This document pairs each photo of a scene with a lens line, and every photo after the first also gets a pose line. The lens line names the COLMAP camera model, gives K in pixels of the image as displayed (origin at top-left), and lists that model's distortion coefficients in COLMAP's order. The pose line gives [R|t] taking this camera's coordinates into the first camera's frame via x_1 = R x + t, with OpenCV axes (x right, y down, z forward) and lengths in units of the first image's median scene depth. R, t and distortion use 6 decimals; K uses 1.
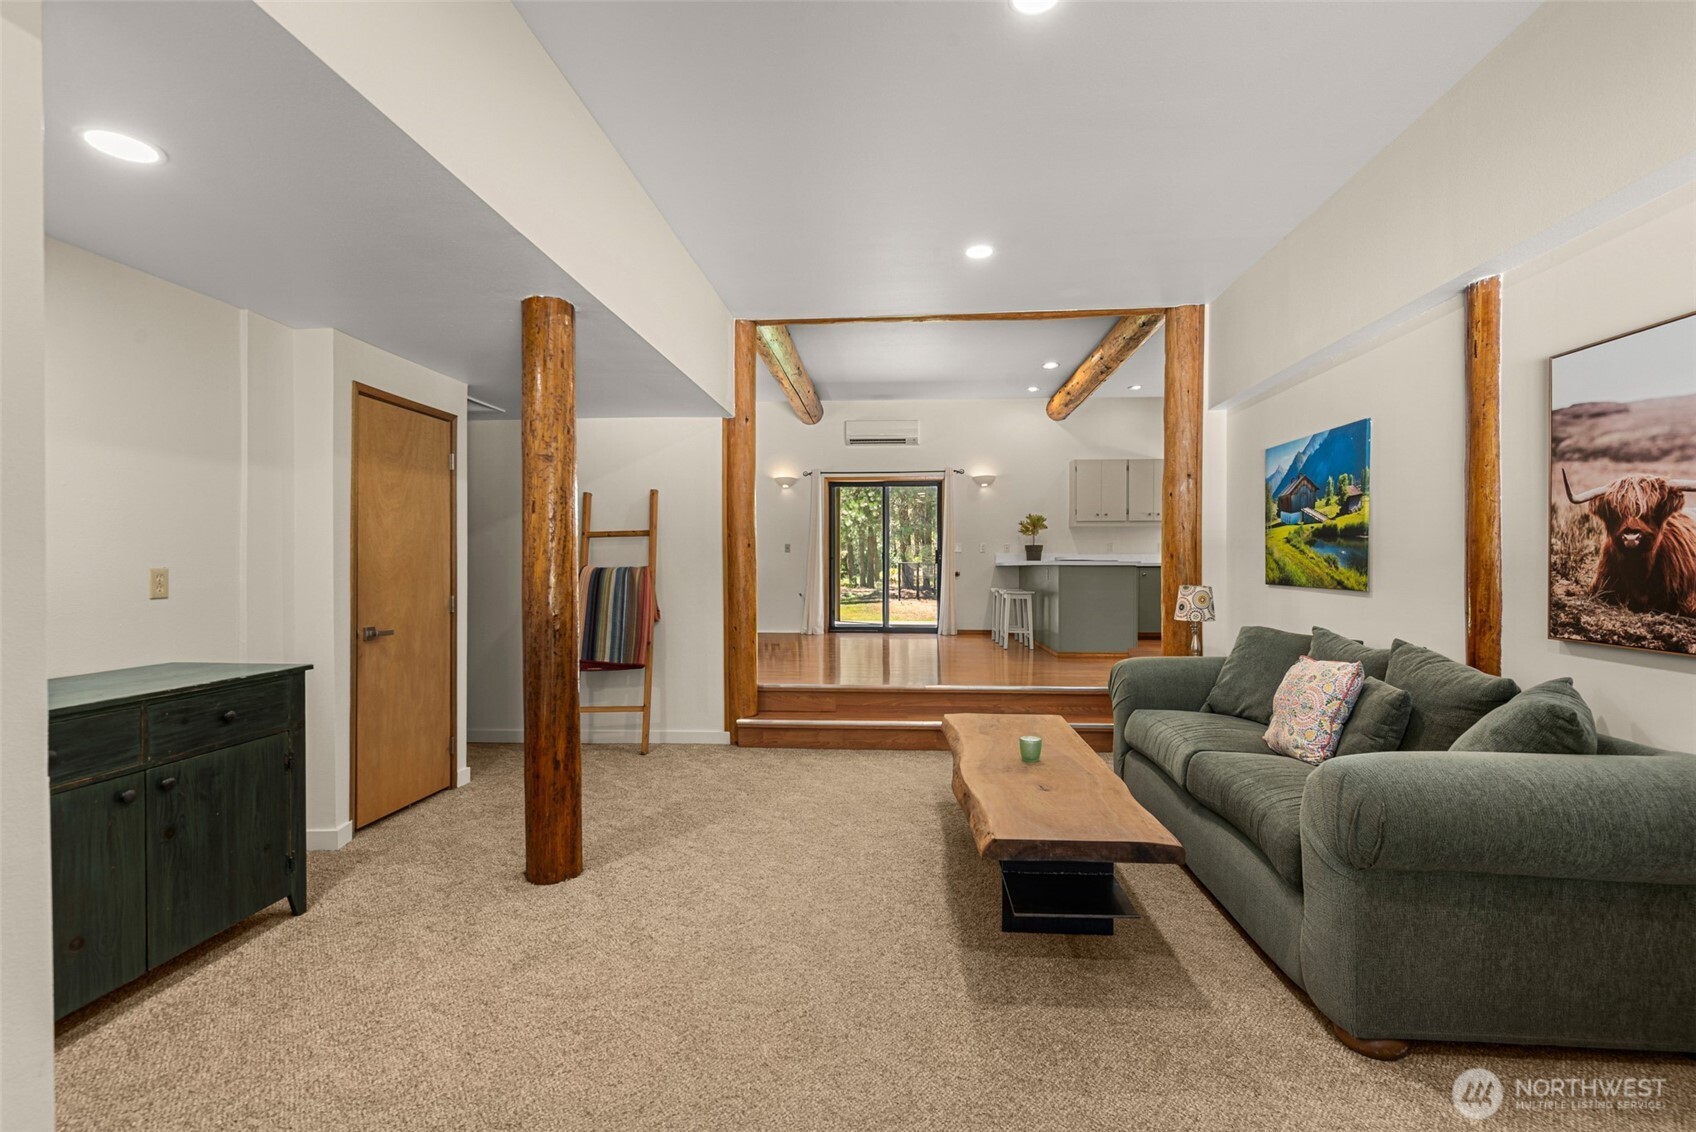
lens RADIAL K [[761.9, 0, 857.1], [0, 761.9, 570.0], [0, 0, 1]] dist [0.001106, 0.000205]
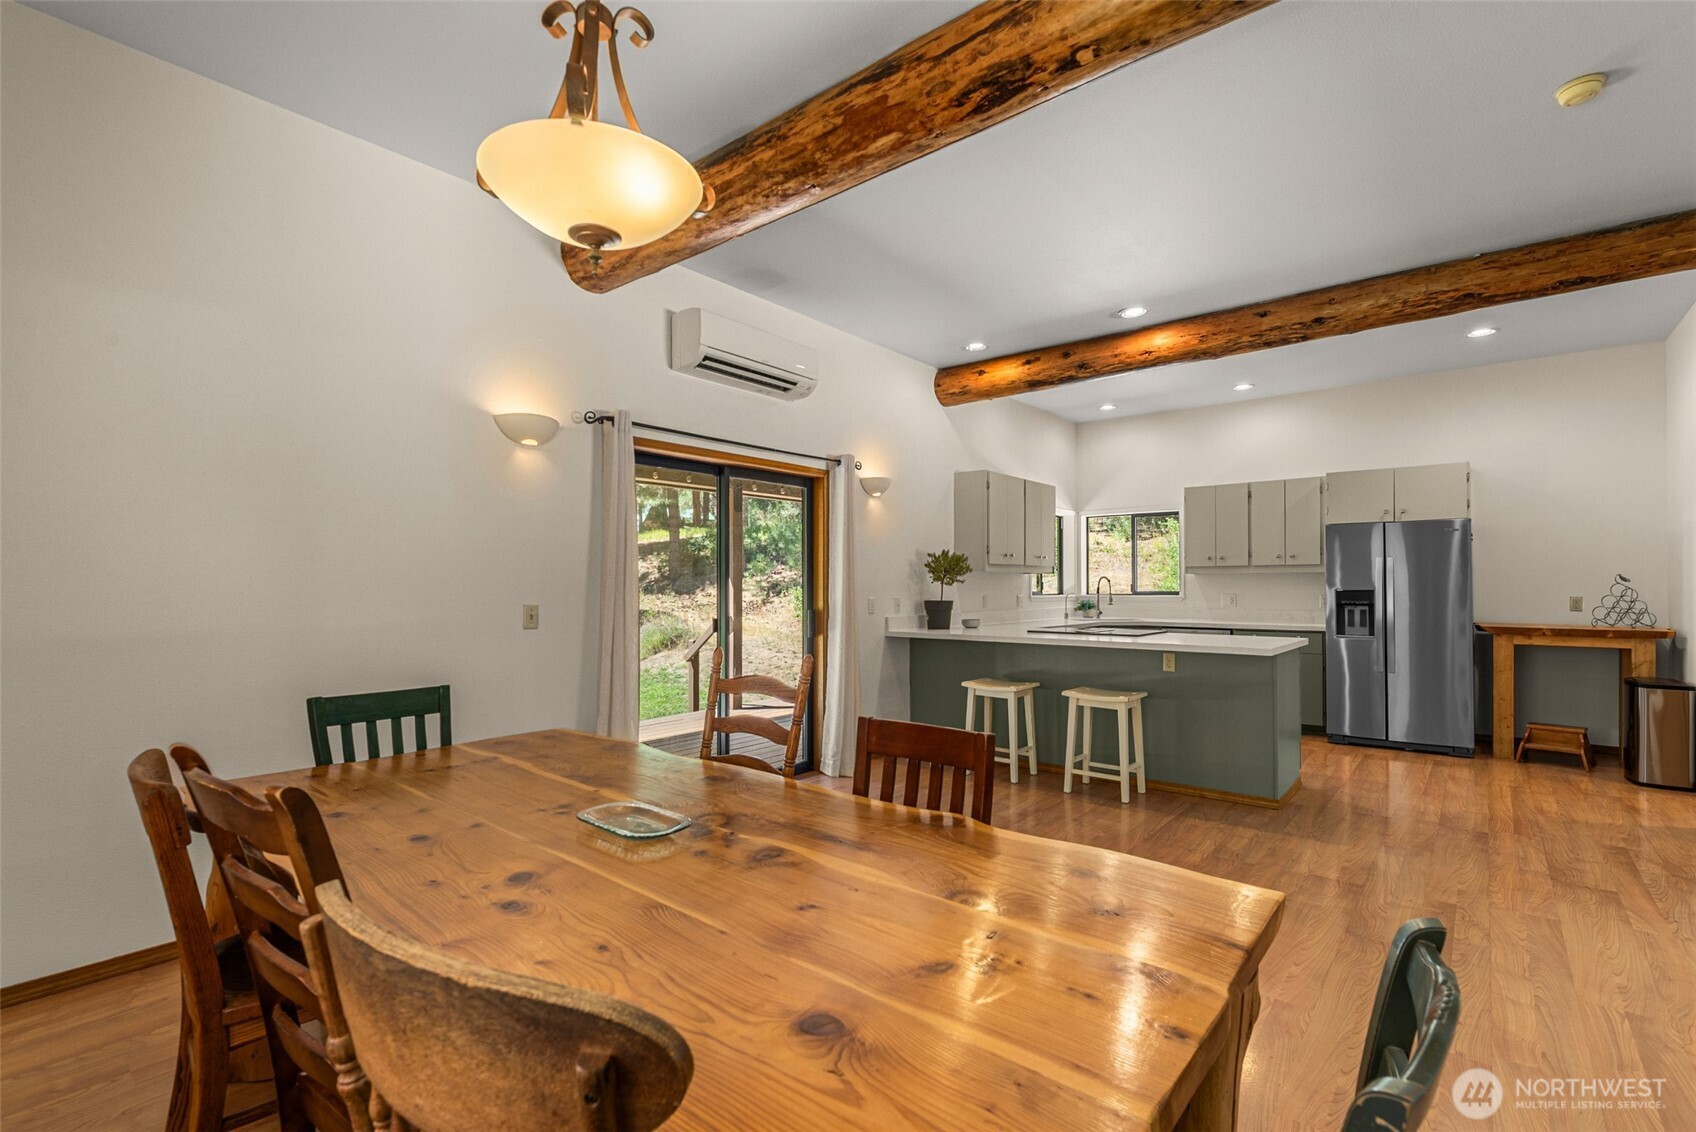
lens RADIAL K [[744.5, 0, 847.8], [0, 744.5, 580.2], [0, 0, 1]] dist [-0.002218, 0.001534]
pose [[0.591655, 0.004234, 0.806180, -0.785337], [0.002760, 0.999970, -0.007277, -0.117554], [-0.806186, 0.006530, 0.591626, 1.847887]]
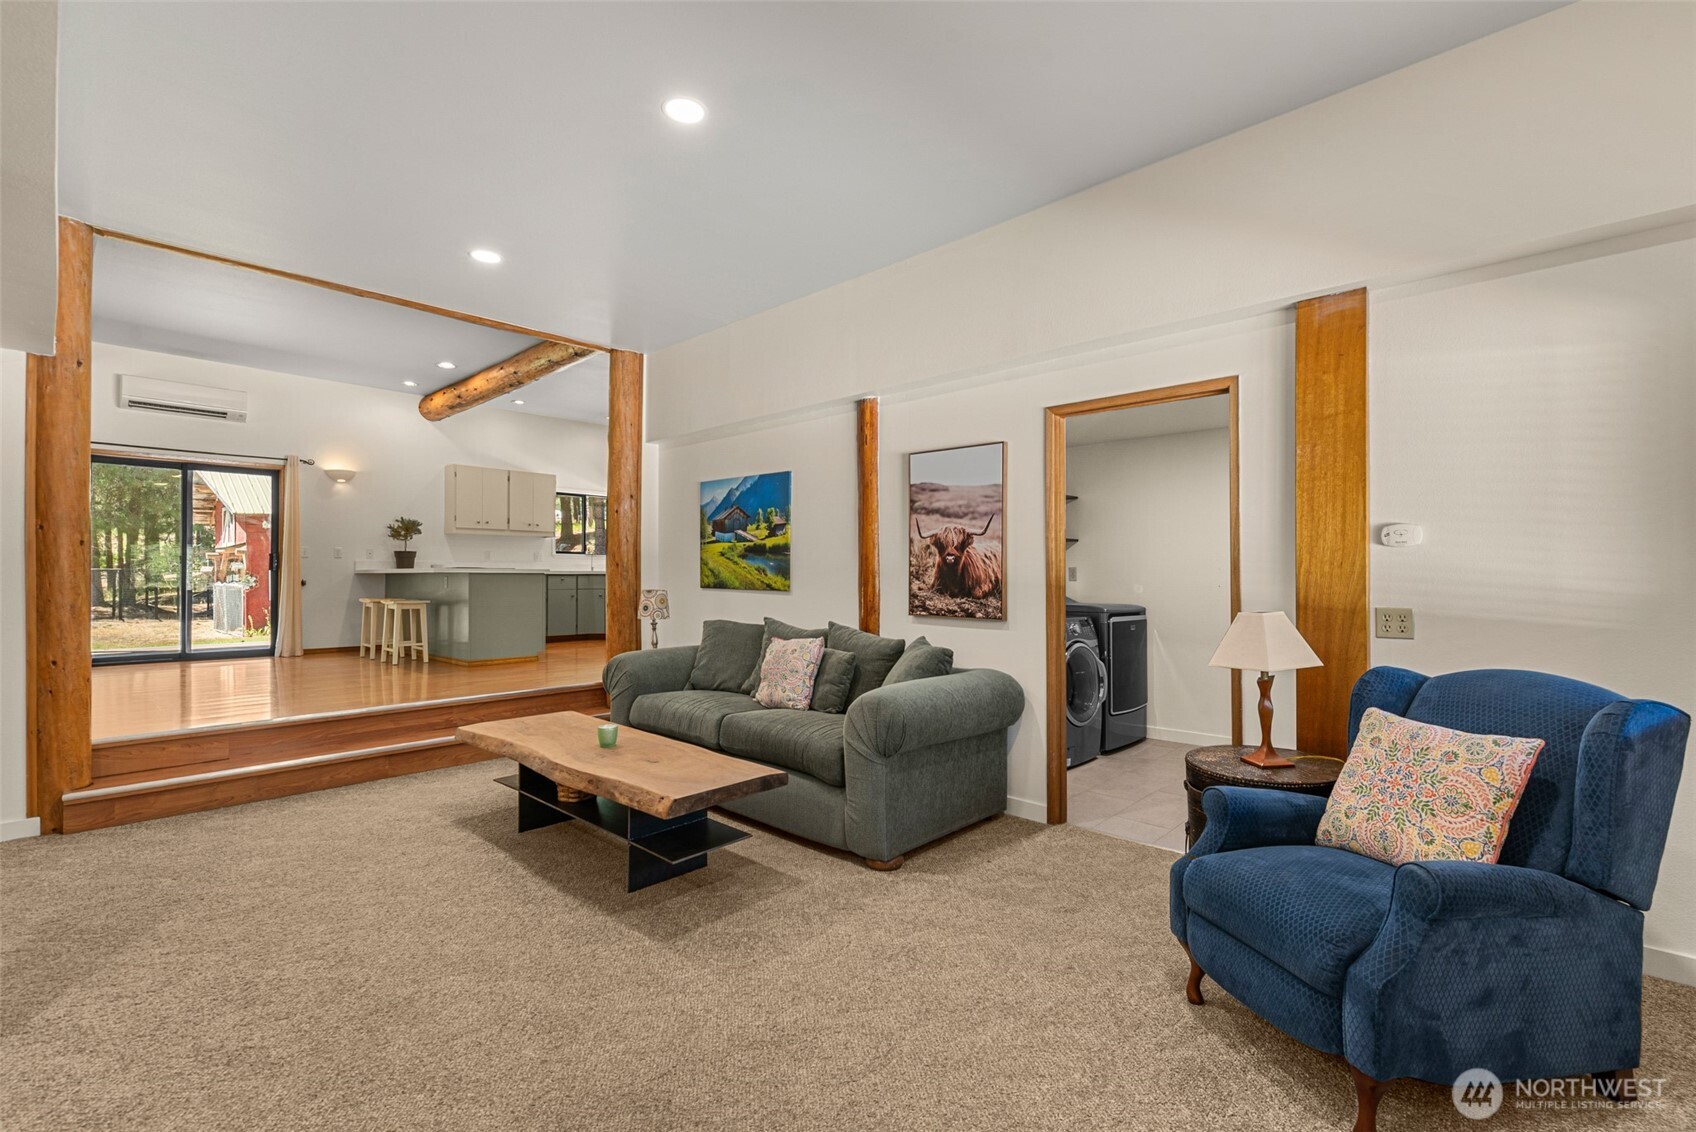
lens RADIAL K [[744.5, 0, 855.5], [0, 744.5, 565.0], [0, 0, 1]] dist [-0.002218, 0.001534]
pose [[0.626537, 0.010465, 0.779321, -0.337949], [0.003545, 0.999861, -0.016276, 0.002048], [-0.779384, 0.012960, 0.626413, 0.022865]]
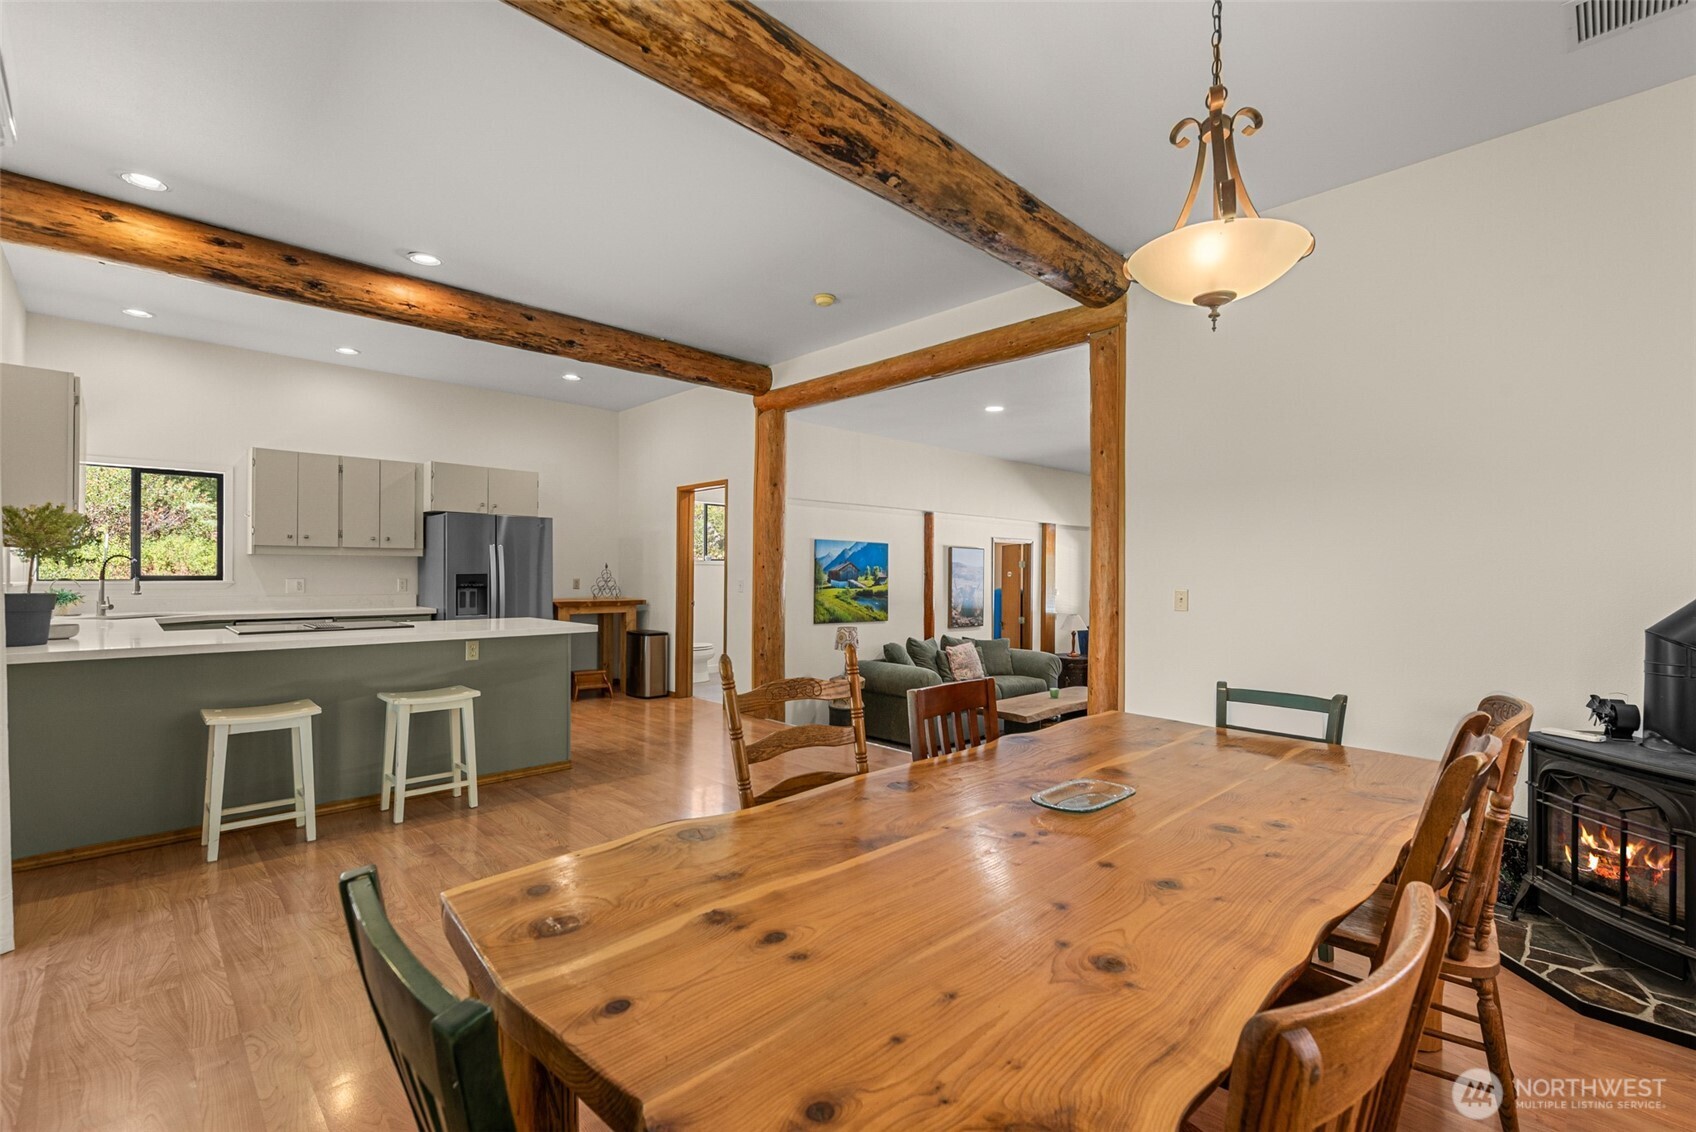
lens RADIAL K [[744.5, 0, 864.1], [0, 744.5, 564.1], [0, 0, 1]] dist [-0.002218, 0.001534]
pose [[-0.750583, 0.001905, 0.660773, -0.710698], [-0.004305, 0.999961, -0.007772, -0.117892], [-0.660762, -0.008678, -0.750545, 2.620188]]
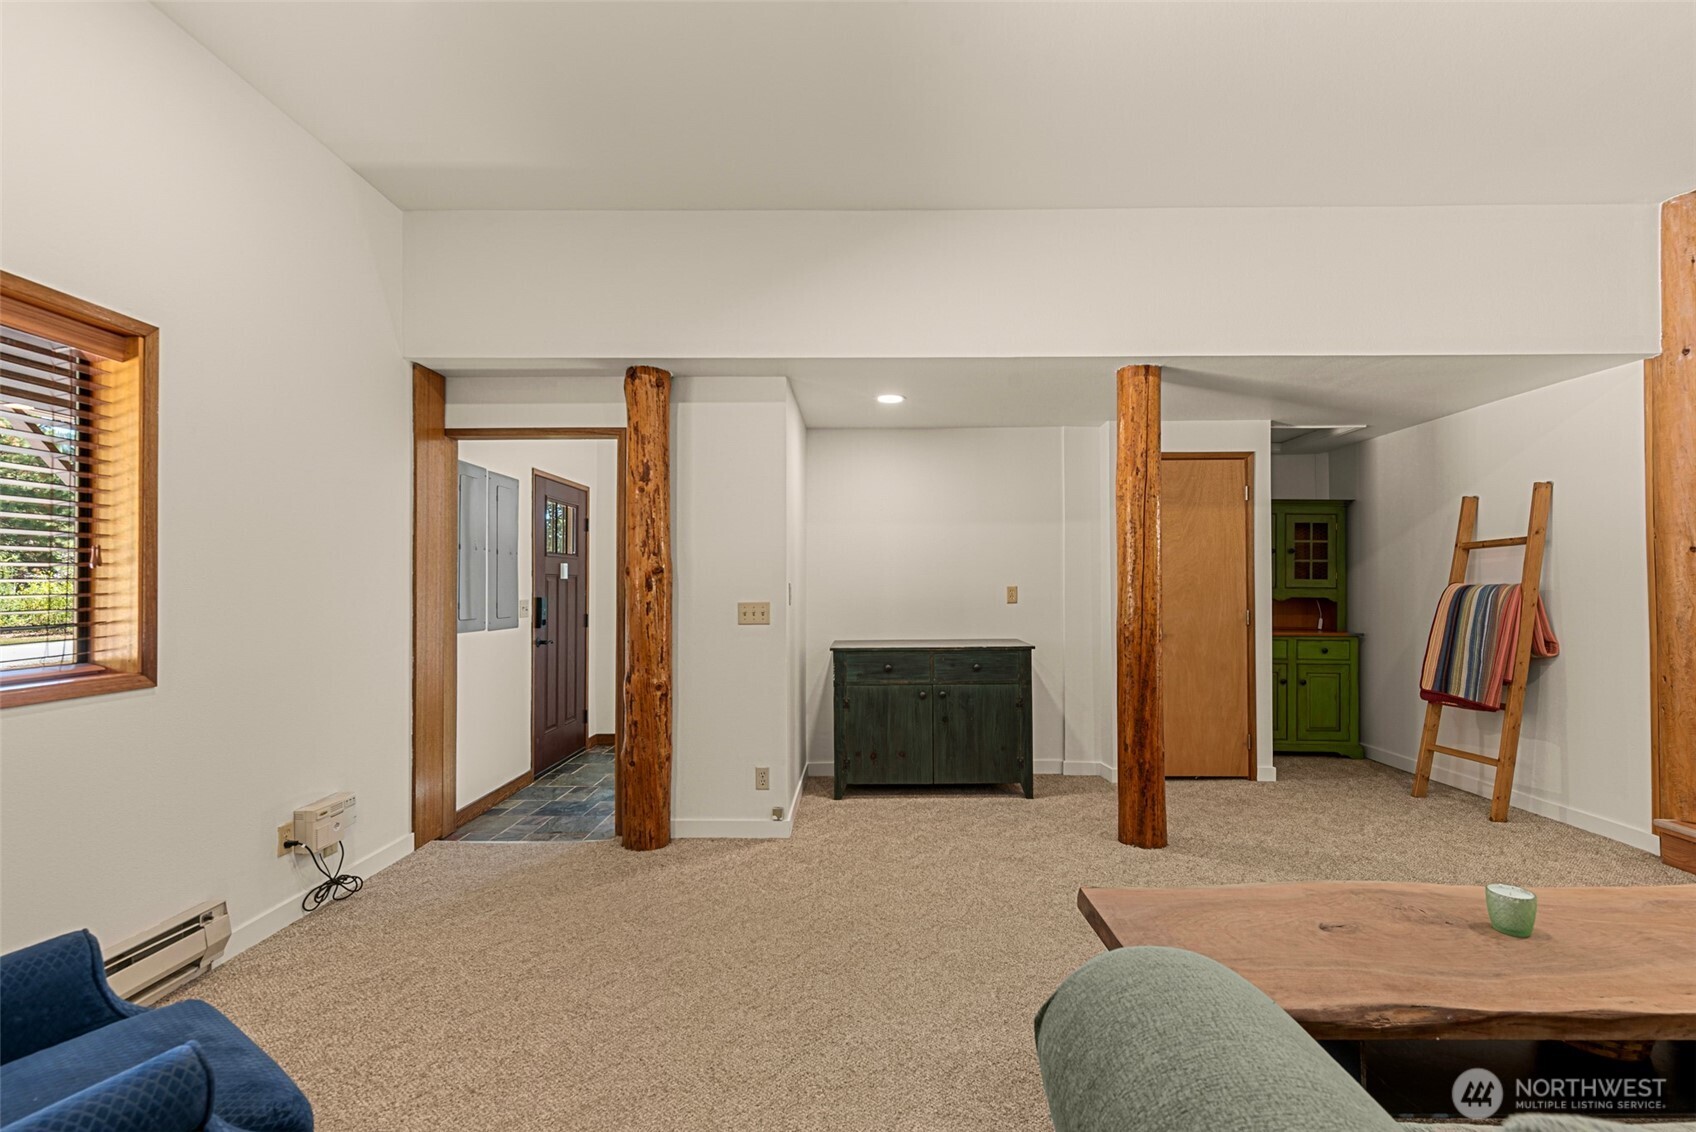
lens RADIAL K [[744.5, 0, 861.4], [0, 744.5, 573.4], [0, 0, 1]] dist [-0.002218, 0.001534]
pose [[0.054715, -0.015112, -0.998388, 0.636361], [-0.000793, 0.999884, -0.015178, -0.003917], [0.998502, 0.001622, 0.054697, 0.418283]]
